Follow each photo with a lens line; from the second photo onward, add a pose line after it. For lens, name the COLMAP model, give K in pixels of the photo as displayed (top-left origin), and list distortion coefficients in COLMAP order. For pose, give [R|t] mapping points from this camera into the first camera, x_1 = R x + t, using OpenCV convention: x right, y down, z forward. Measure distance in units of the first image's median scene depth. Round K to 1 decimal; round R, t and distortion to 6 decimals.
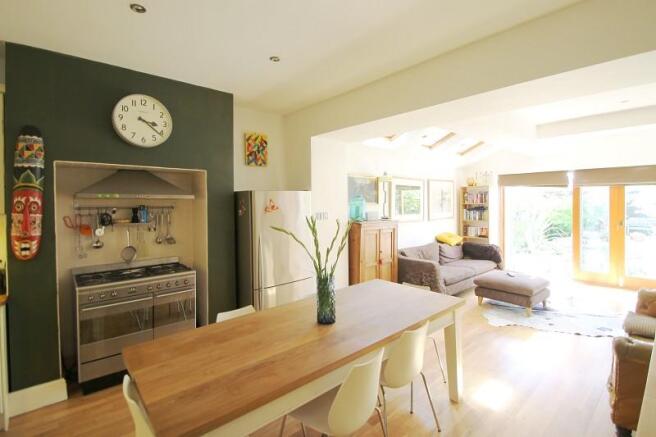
lens RADIAL K [[310.1, 0, 325.7], [0, 310.1, 205.9], [0, 0, 1]] dist [-0.001331, -0.001368]
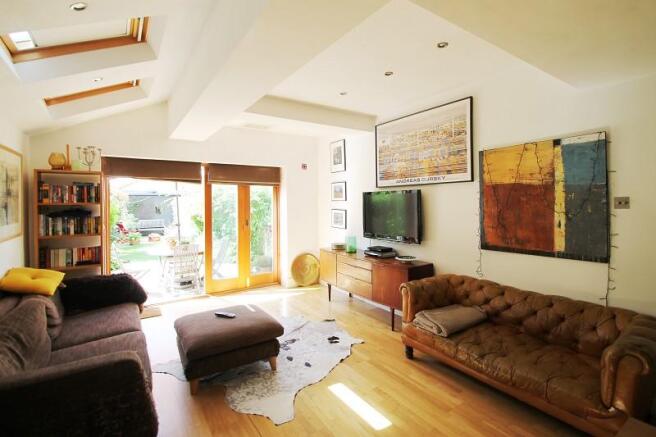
lens RADIAL K [[310.1, 0, 334.1], [0, 310.1, 204.1], [0, 0, 1]] dist [-0.001331, -0.001368]
pose [[0.108599, 0.002341, 0.994083, 0.002487], [0.017159, 0.999844, -0.004229, 0.003429], [-0.993938, 0.017517, 0.108542, 0.503585]]
